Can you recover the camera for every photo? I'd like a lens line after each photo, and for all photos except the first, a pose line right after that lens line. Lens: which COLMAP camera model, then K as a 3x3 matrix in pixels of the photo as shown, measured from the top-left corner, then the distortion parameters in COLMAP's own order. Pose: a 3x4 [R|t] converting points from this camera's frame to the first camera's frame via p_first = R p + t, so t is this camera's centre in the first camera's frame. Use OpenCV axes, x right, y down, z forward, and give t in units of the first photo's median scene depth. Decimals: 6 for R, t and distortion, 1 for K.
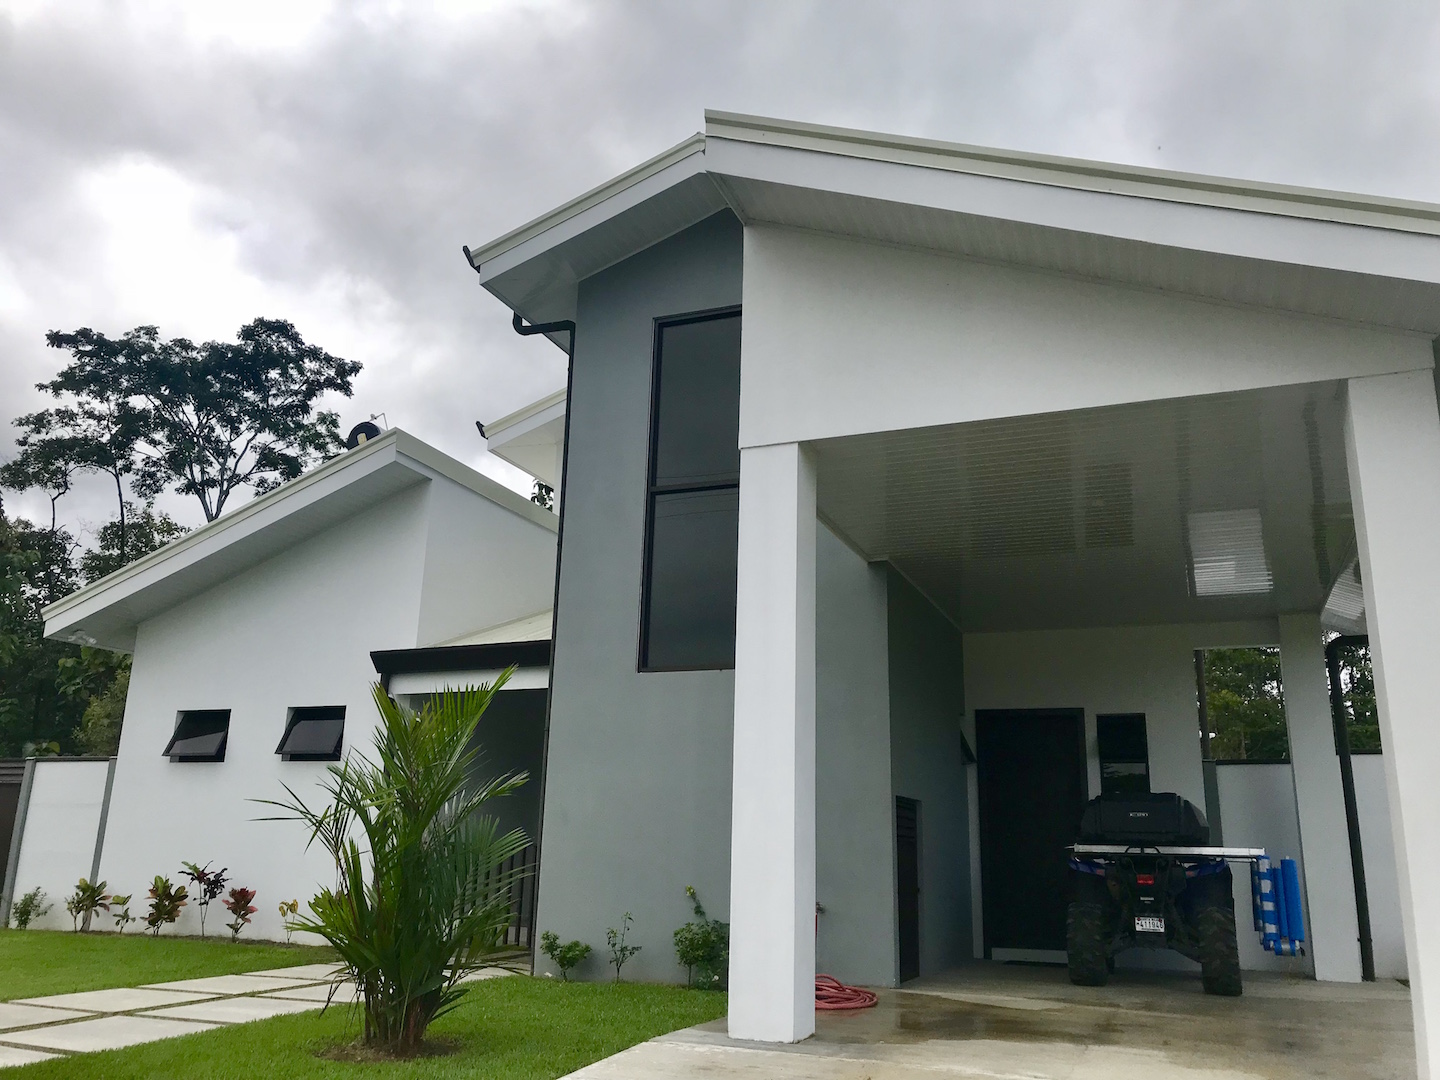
lens RADIAL K [[1201.1, 0, 725.2], [0, 1201.1, 536.0], [0, 0, 1]] dist [-0.066336, 0.132233]
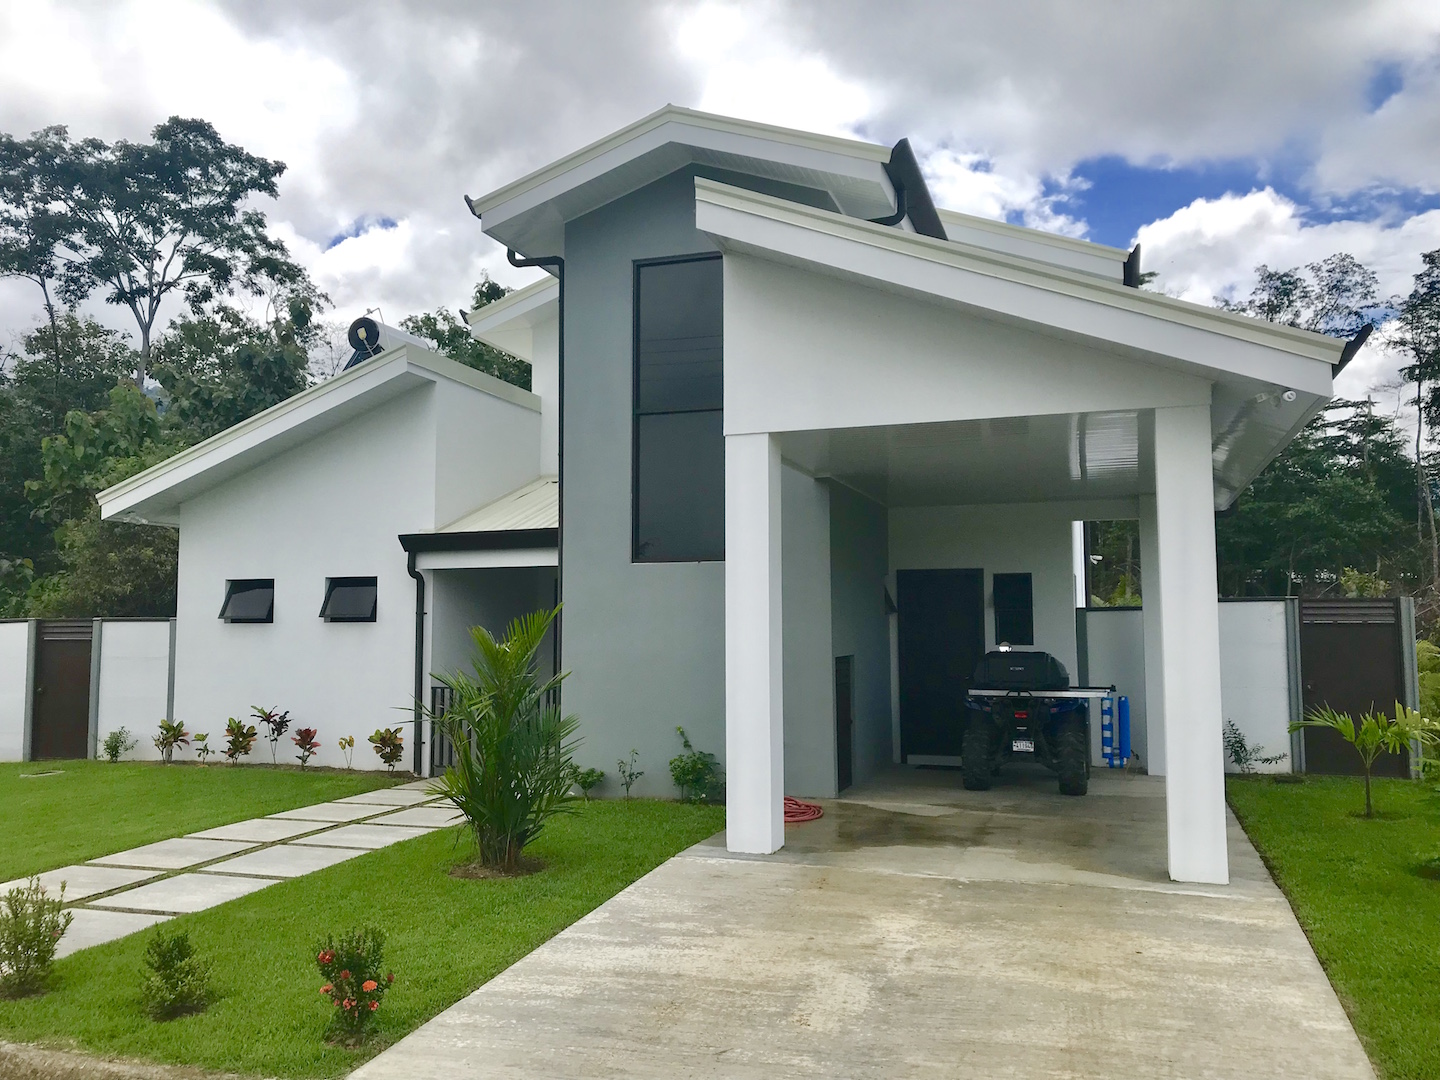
lens RADIAL K [[1184.9, 0, 720.0], [0, 1184.9, 540.0], [0, 0, 1]] dist [0.006388, -0.001612]
pose [[0.998313, -0.024328, 0.052713, -0.034525], [0.013792, 0.981356, 0.191705, -0.111924], [-0.056394, -0.190655, 0.980036, -0.170729]]
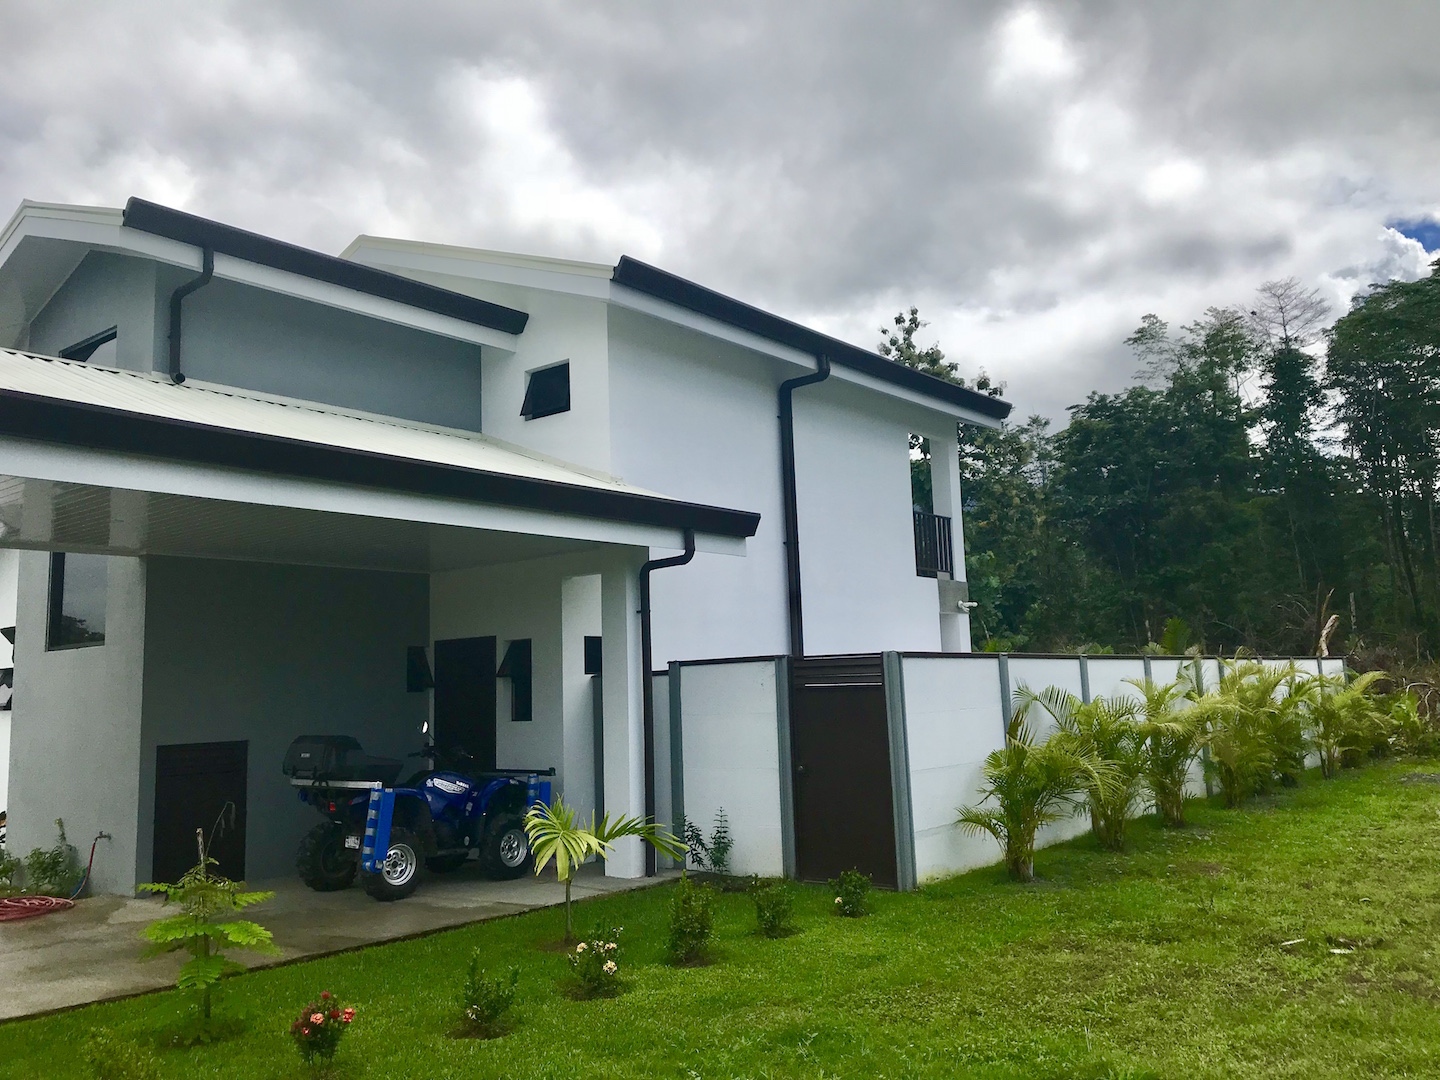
lens RADIAL K [[1184.9, 0, 720.0], [0, 1184.9, 540.0], [0, 0, 1]] dist [0.006388, -0.001612]
pose [[0.946774, -0.095272, -0.307478, 0.749154], [0.135834, 0.984233, 0.113291, -0.035829], [0.291837, -0.149027, 0.944787, 0.028567]]
